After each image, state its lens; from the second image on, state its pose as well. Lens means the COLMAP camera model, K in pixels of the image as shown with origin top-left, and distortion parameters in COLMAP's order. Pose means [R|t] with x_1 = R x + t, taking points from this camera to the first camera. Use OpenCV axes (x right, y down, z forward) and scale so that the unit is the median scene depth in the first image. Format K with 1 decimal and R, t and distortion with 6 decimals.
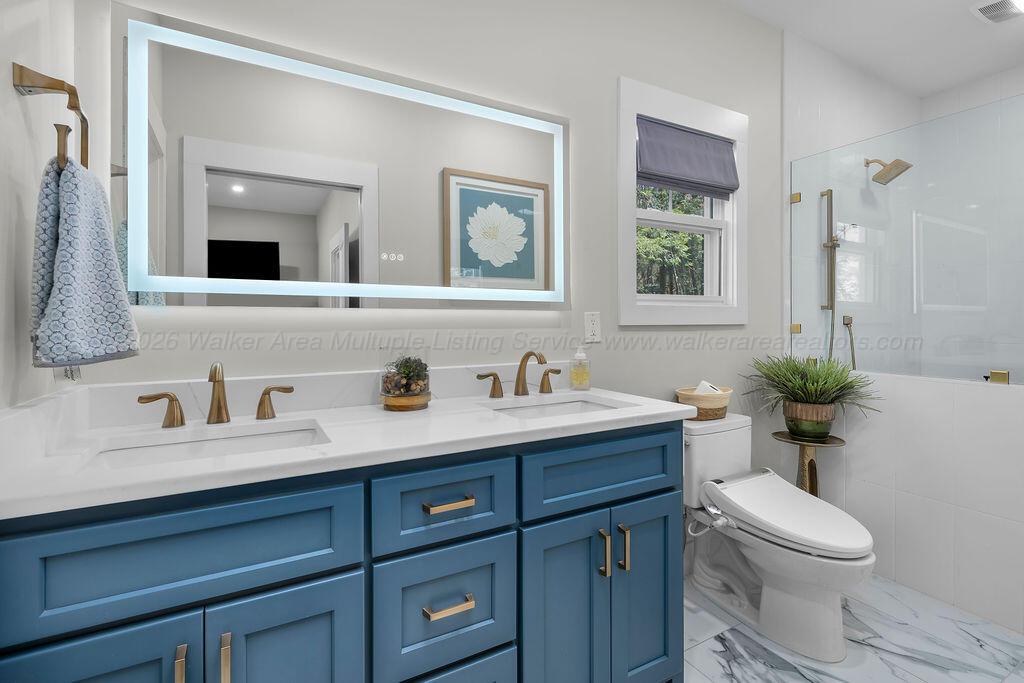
lens RADIAL K [[472.0, 0, 517.6], [0, 472.0, 324.2], [0, 0, 1]] dist [-0.003672, -0.000035]
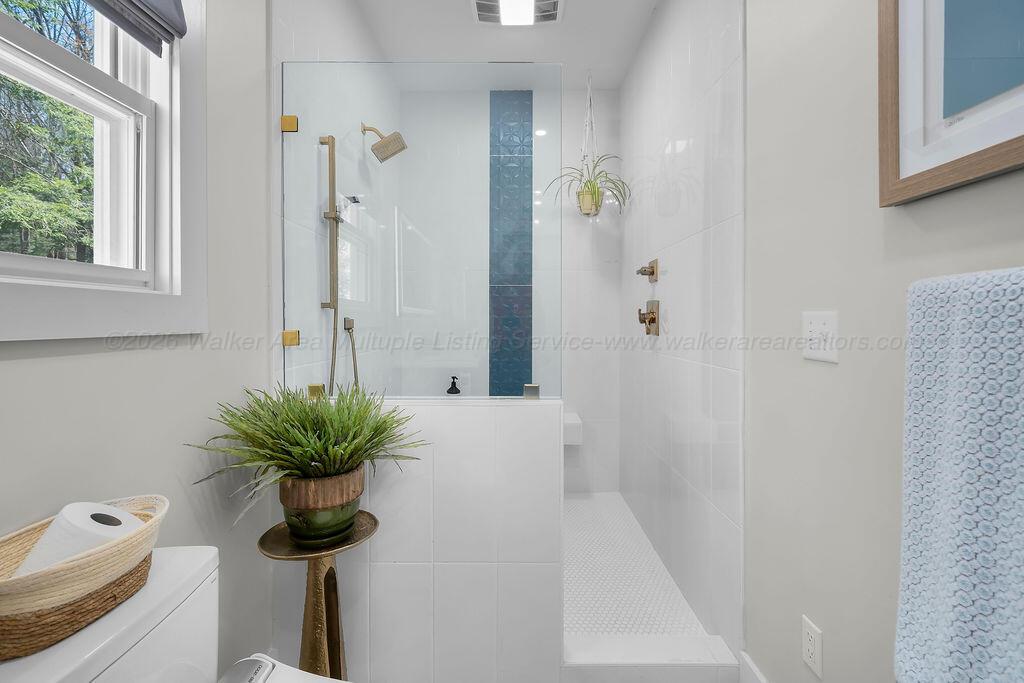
lens RADIAL K [[472.0, 0, 517.6], [0, 472.0, 324.2], [0, 0, 1]] dist [-0.003672, -0.000035]
pose [[0.505263, -0.003221, 0.862960, 0.237666], [0.006787, 0.999977, -0.000242, -0.007040], [-0.862939, 0.005979, 0.505273, 0.492884]]
